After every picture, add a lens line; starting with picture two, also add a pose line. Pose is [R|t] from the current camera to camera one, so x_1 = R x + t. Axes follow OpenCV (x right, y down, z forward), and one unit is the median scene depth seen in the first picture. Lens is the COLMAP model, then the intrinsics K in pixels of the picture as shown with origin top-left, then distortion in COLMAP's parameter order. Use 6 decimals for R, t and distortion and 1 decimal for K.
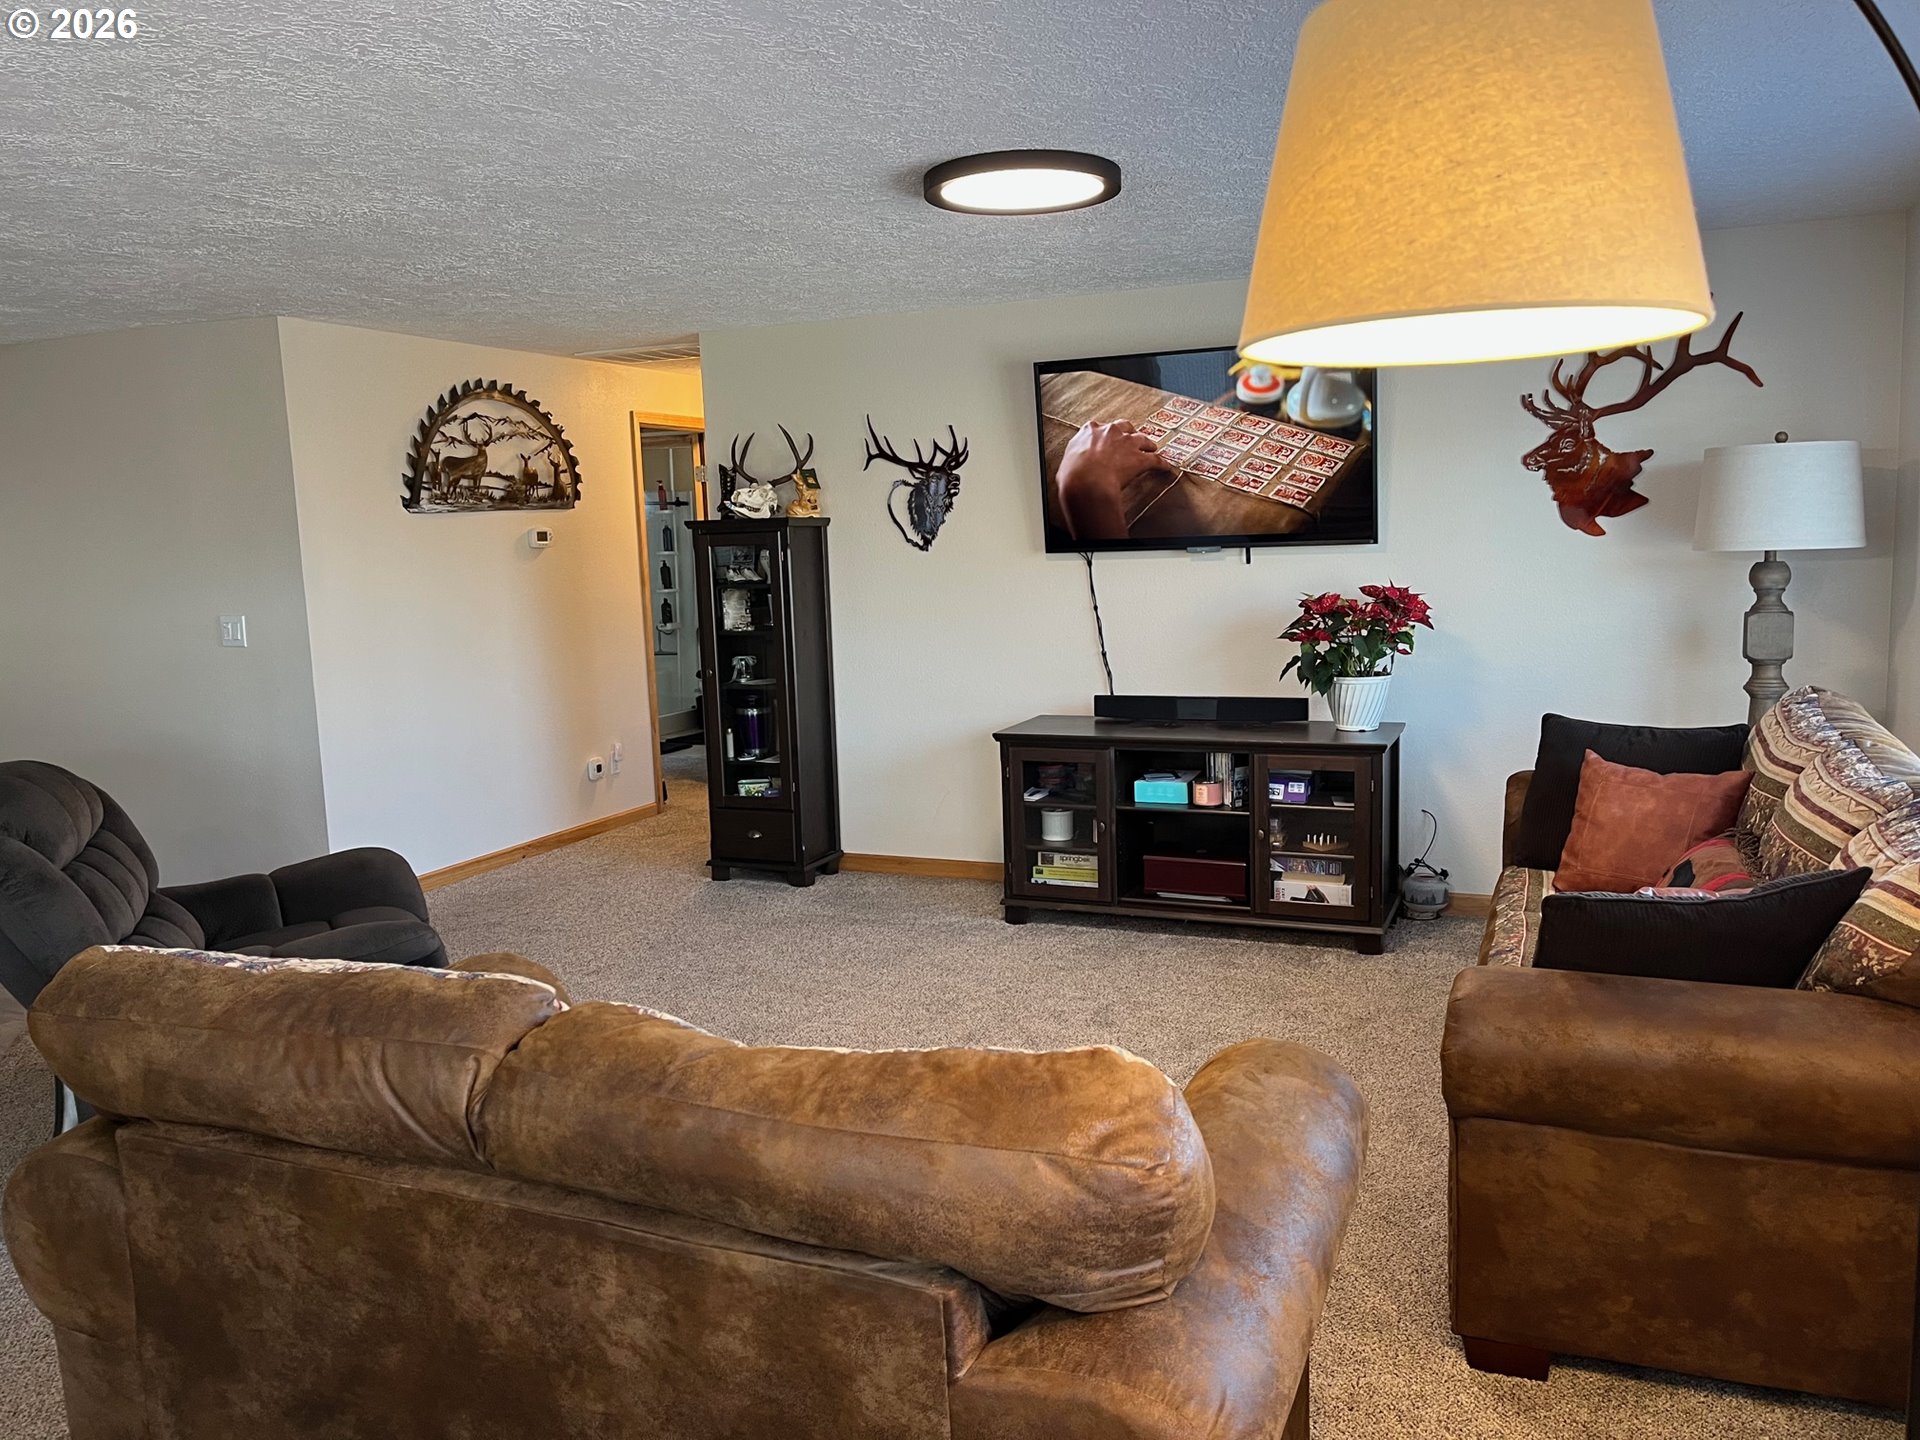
lens RADIAL K [[1450.8, 0, 974.6], [0, 1450.8, 725.1], [0, 0, 1]] dist [0.055778, -0.075839]
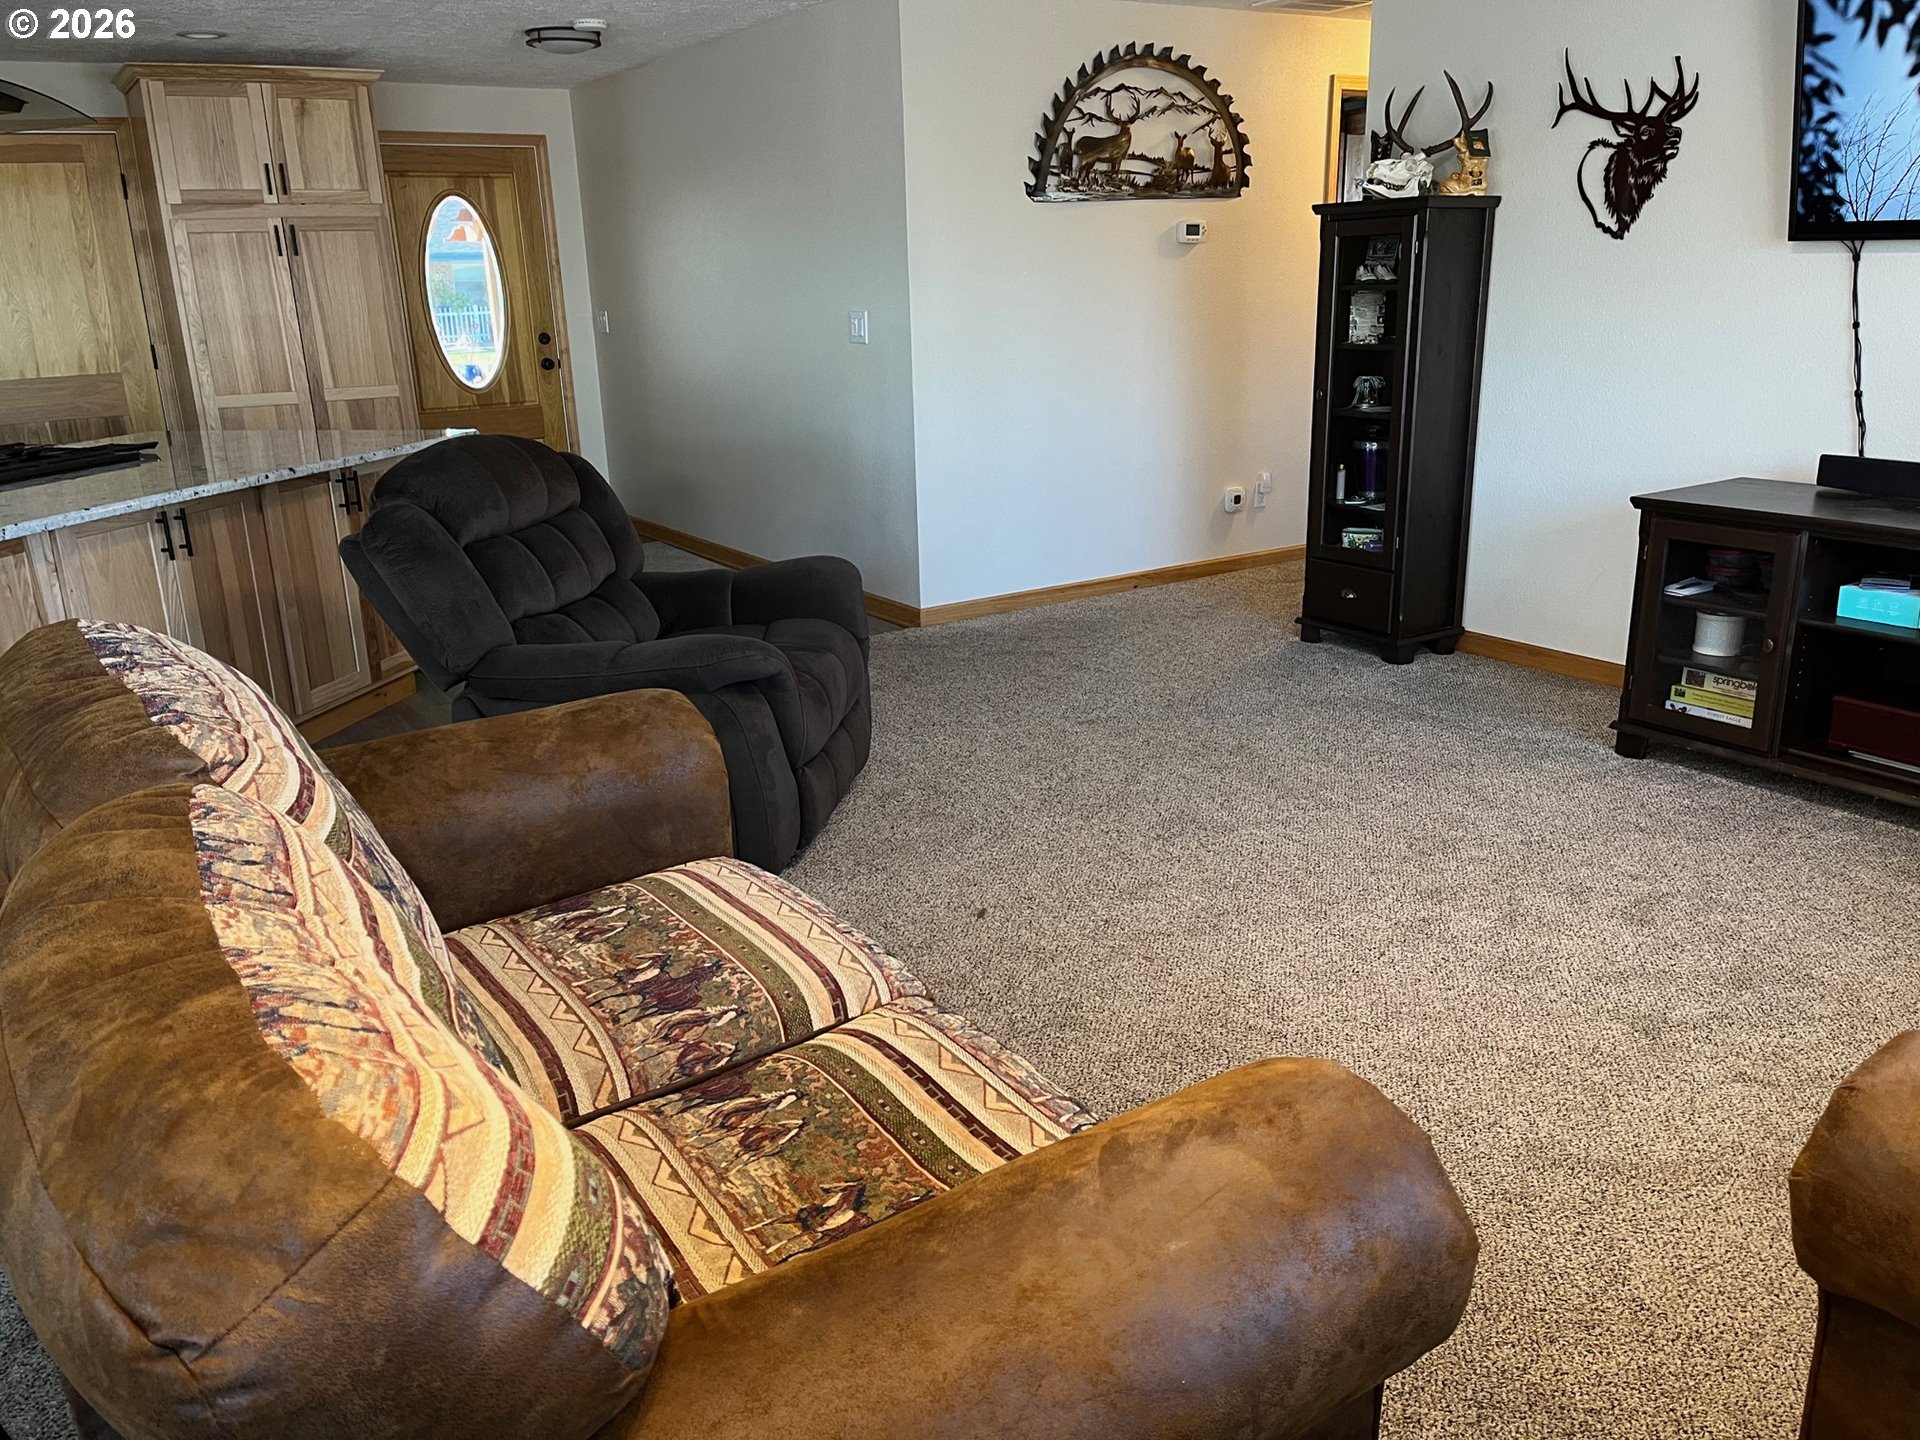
lens RADIAL K [[1450.8, 0, 956.5], [0, 1450.8, 717.1], [0, 0, 1]] dist [0.055778, -0.075839]
pose [[0.826030, 0.172351, -0.536628, 0.128446], [-0.074743, 0.977187, 0.198795, -0.006063], [0.558649, -0.124101, 0.820067, 0.172593]]
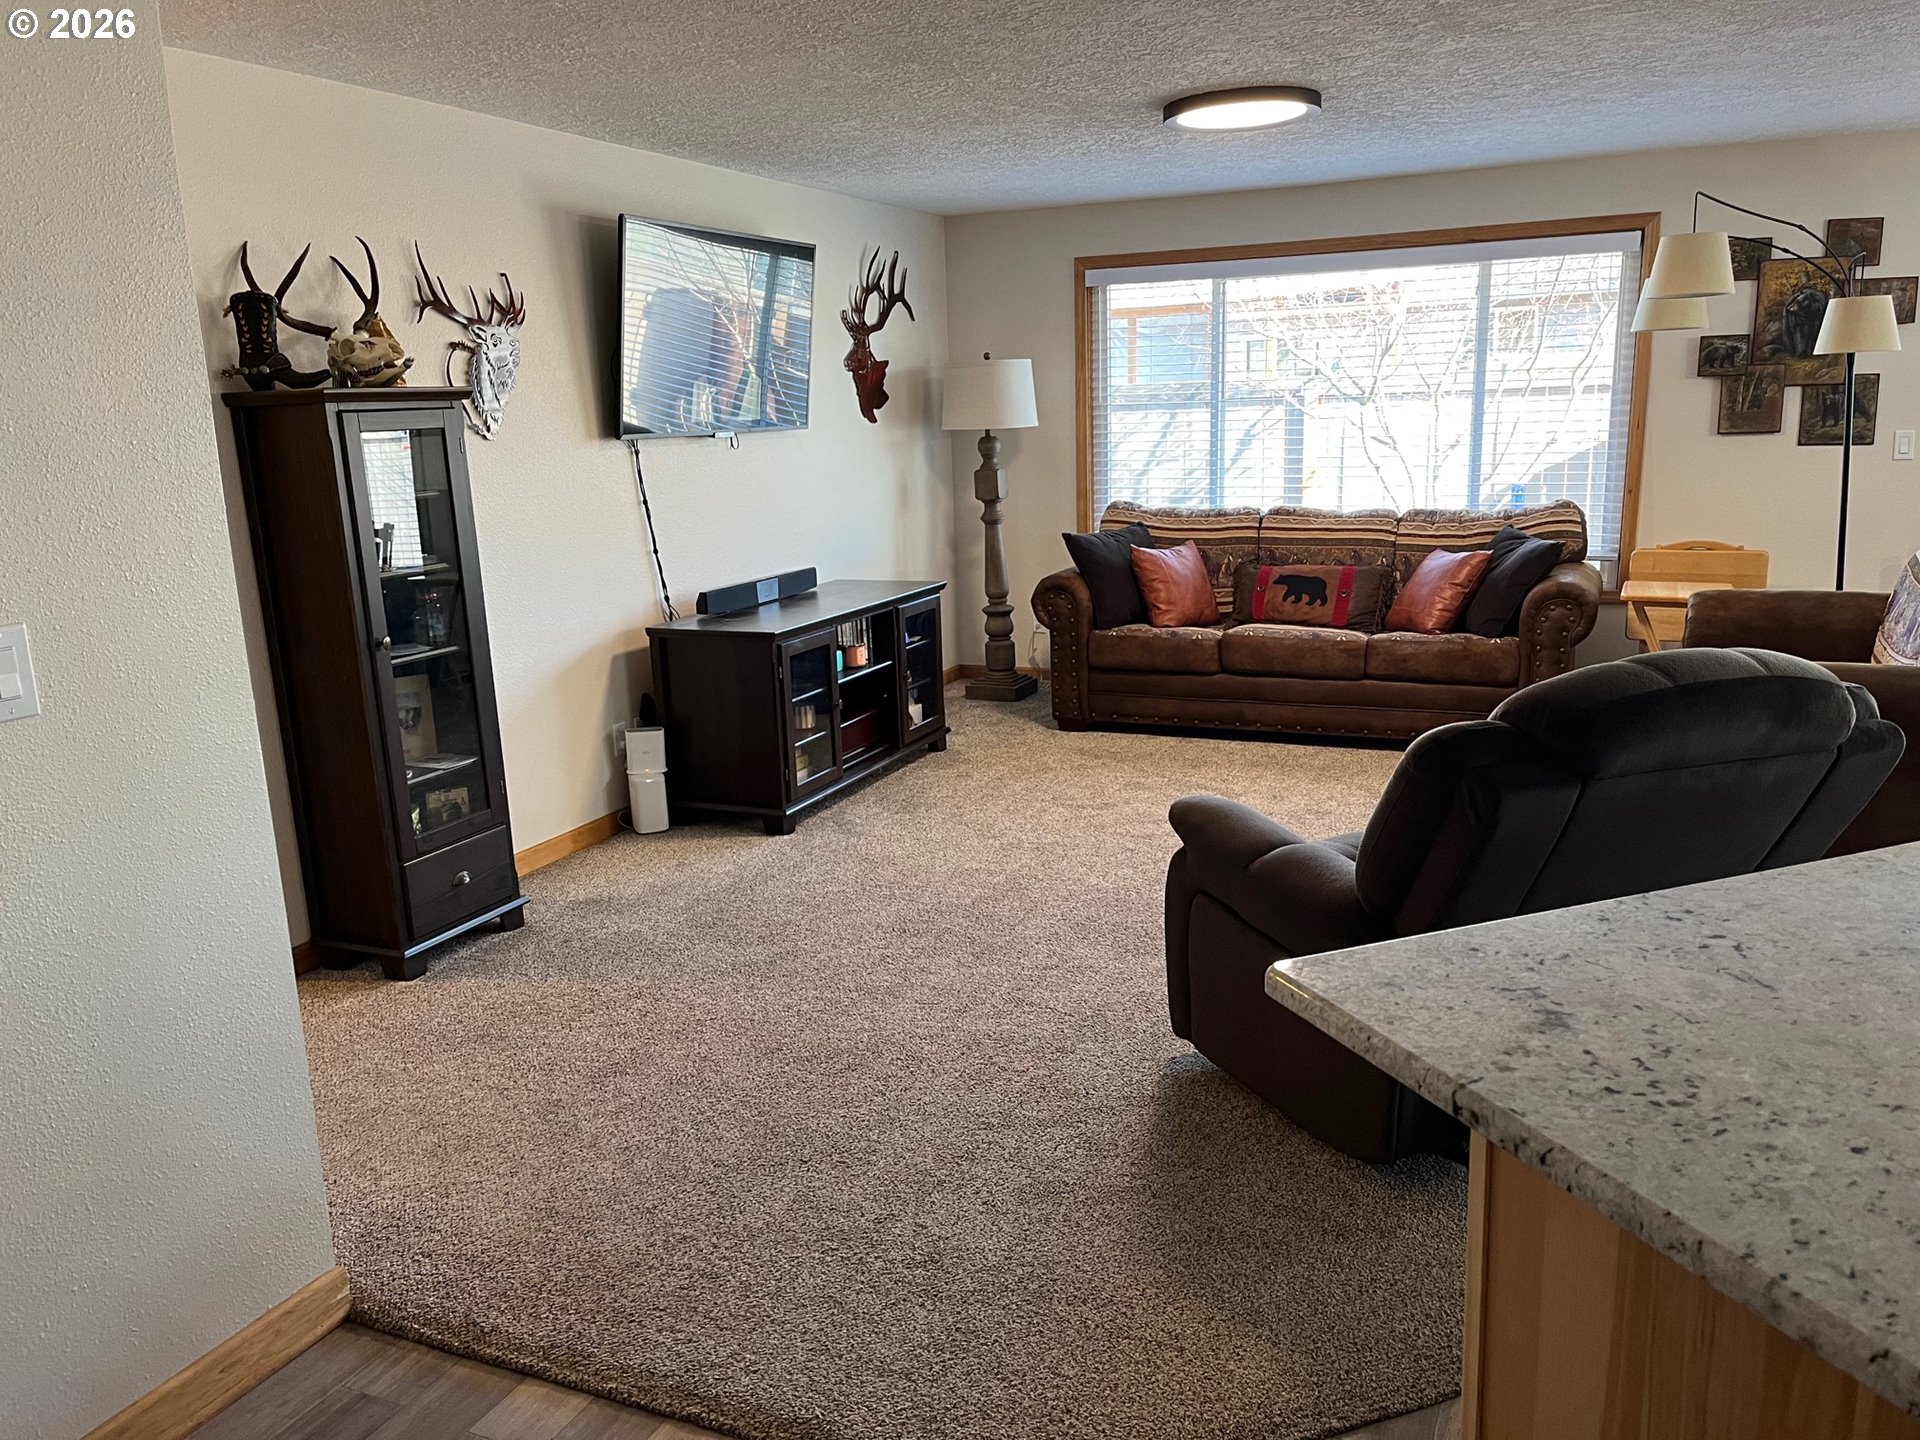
lens RADIAL K [[1450.8, 0, 959.2], [0, 1450.8, 727.5], [0, 0, 1]] dist [0.055778, -0.075839]
pose [[0.012318, -0.187953, 0.982101, -0.786208], [0.172237, 0.967894, 0.183073, -0.073742], [-0.984978, 0.166899, 0.044295, 0.753192]]
